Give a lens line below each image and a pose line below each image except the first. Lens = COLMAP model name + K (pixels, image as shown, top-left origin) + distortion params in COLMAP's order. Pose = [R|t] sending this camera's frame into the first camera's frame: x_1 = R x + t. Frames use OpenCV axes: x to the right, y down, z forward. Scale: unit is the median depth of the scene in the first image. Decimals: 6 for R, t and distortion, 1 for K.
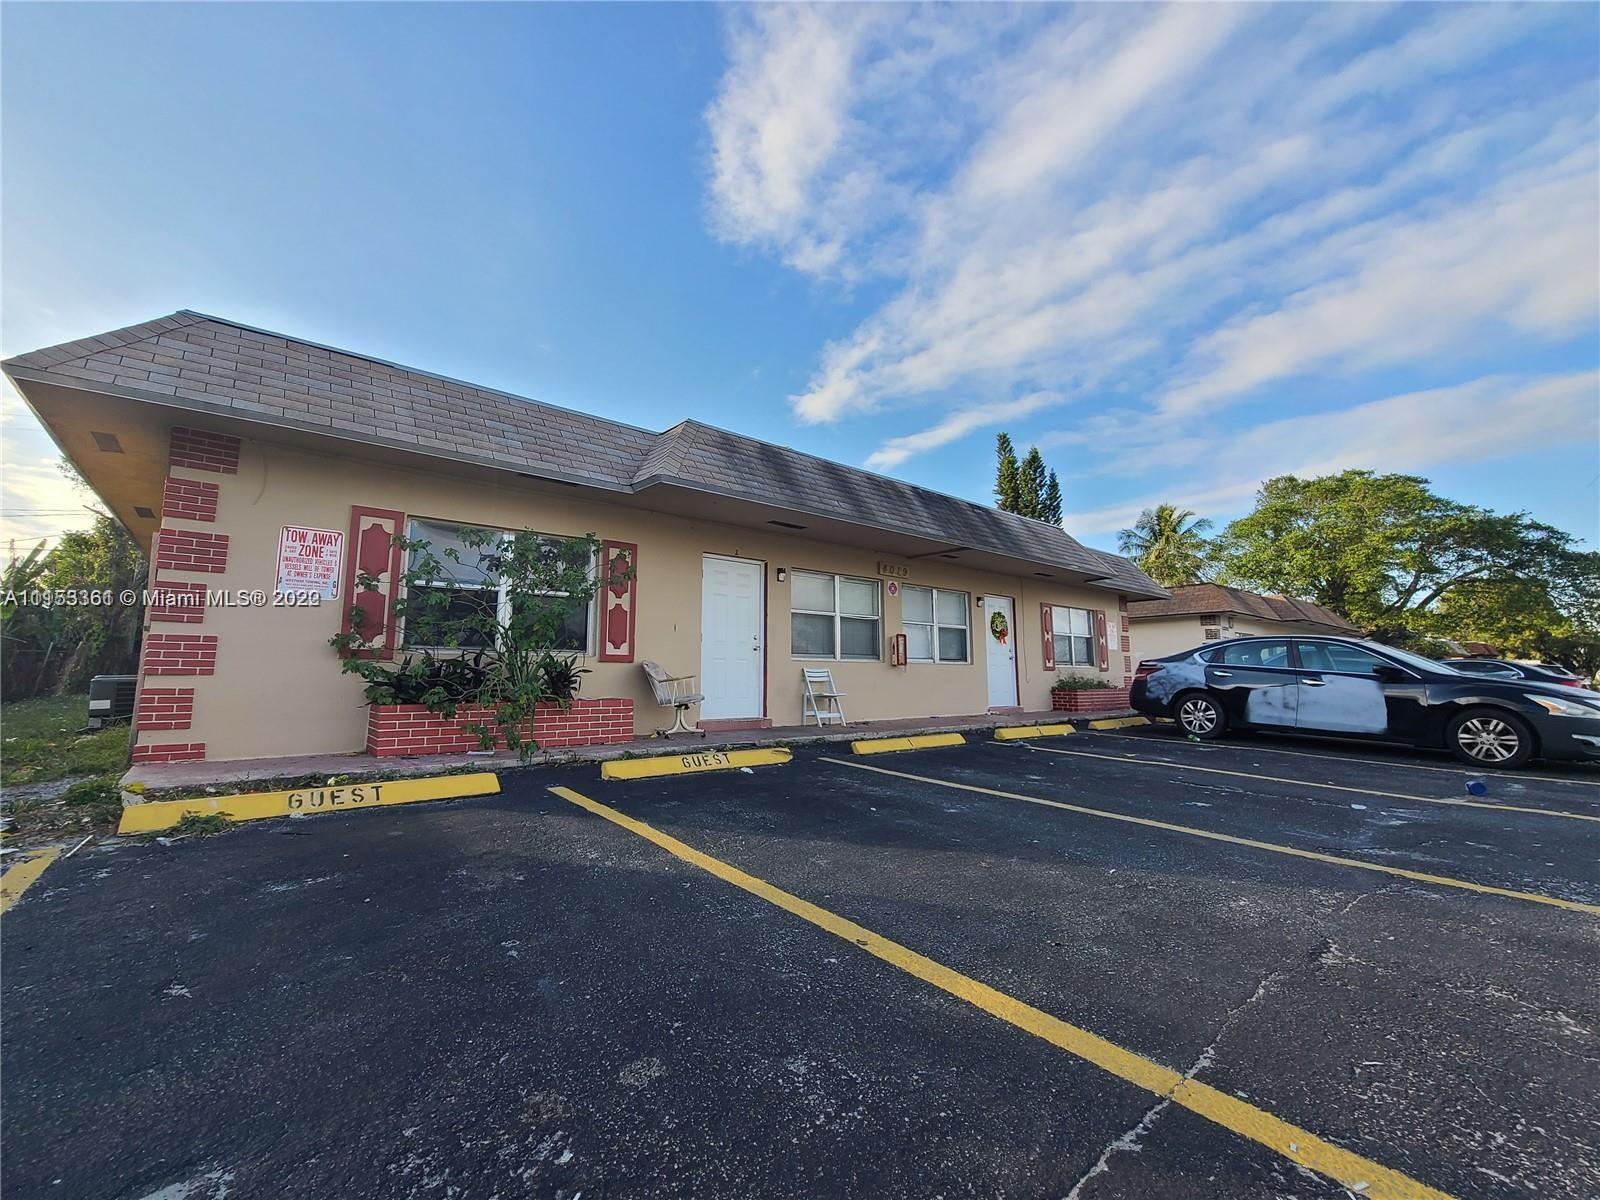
lens RADIAL K [[657.6, 0, 788.3], [0, 657.6, 596.9], [0, 0, 1]] dist [-0.002825, -0.000136]
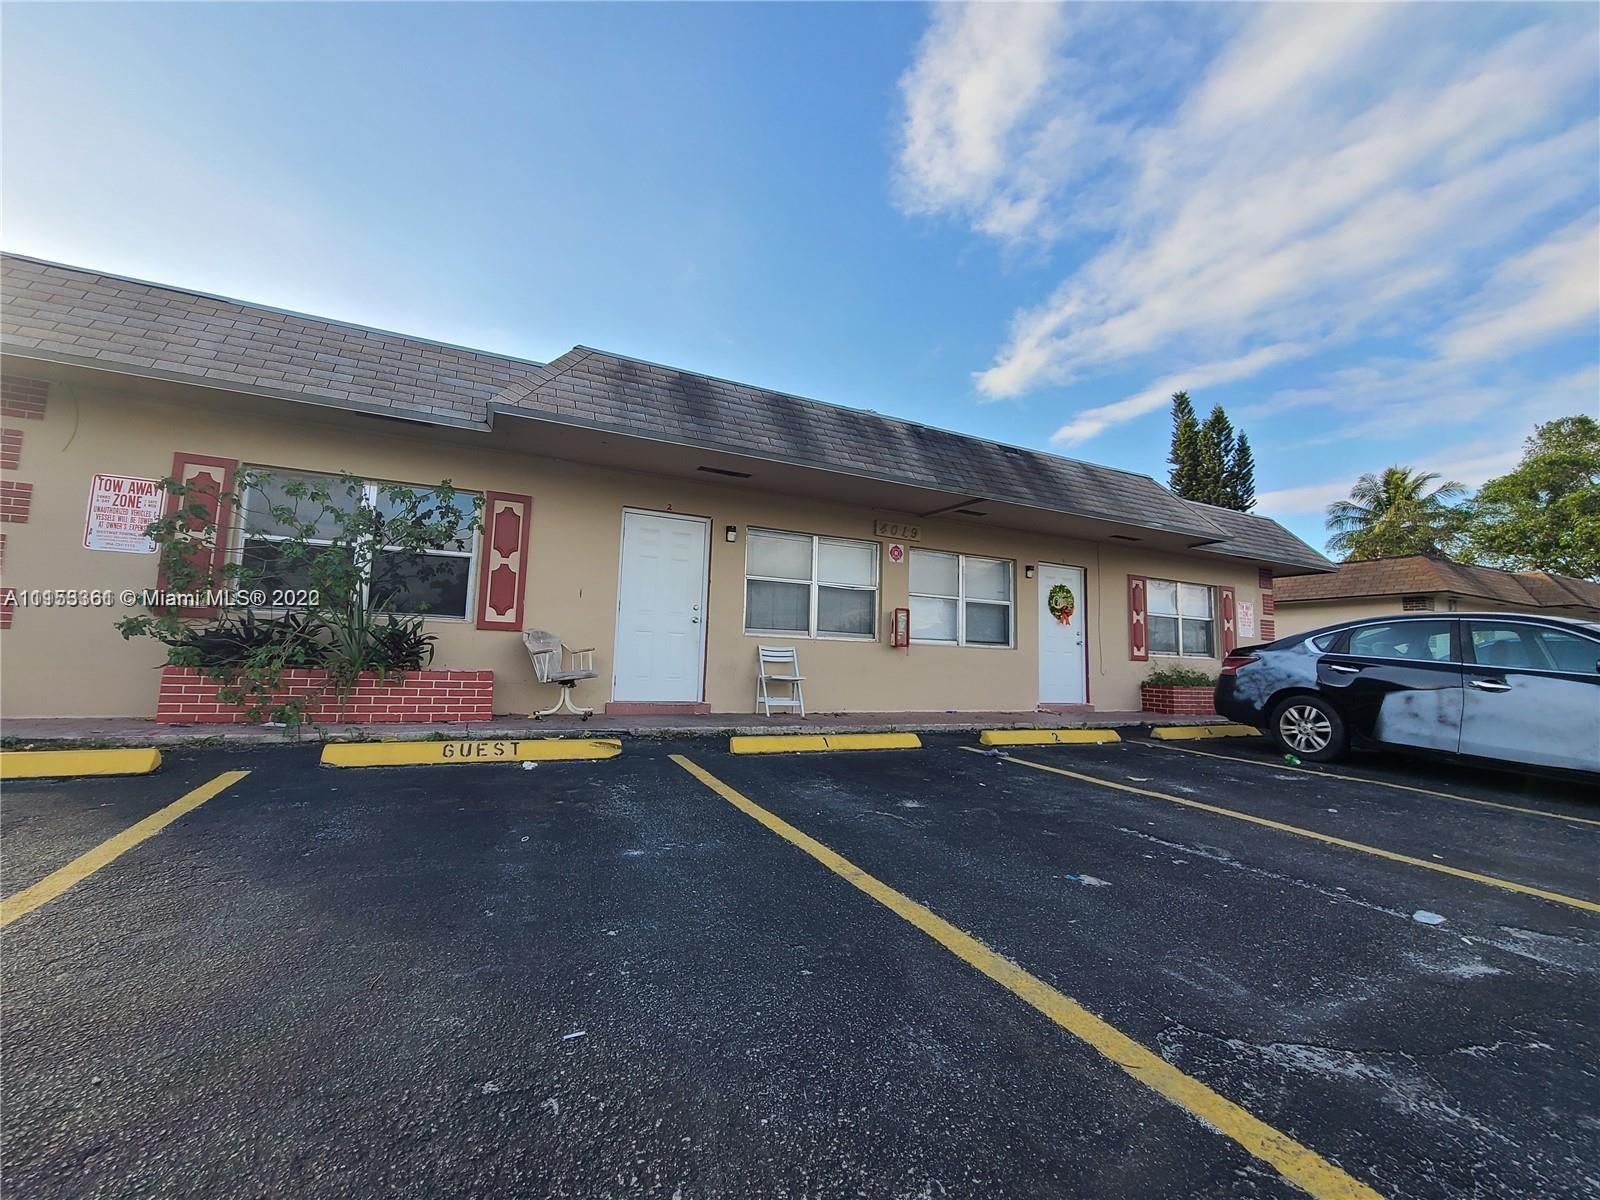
lens RADIAL K [[657.6, 0, 788.3], [0, 657.6, 596.9], [0, 0, 1]] dist [-0.002825, -0.000136]
pose [[0.970758, 0.007428, -0.239944, 0.242489], [-0.002175, 0.999752, 0.022150, 0.025889], [0.240049, -0.020981, 0.970534, 0.182482]]
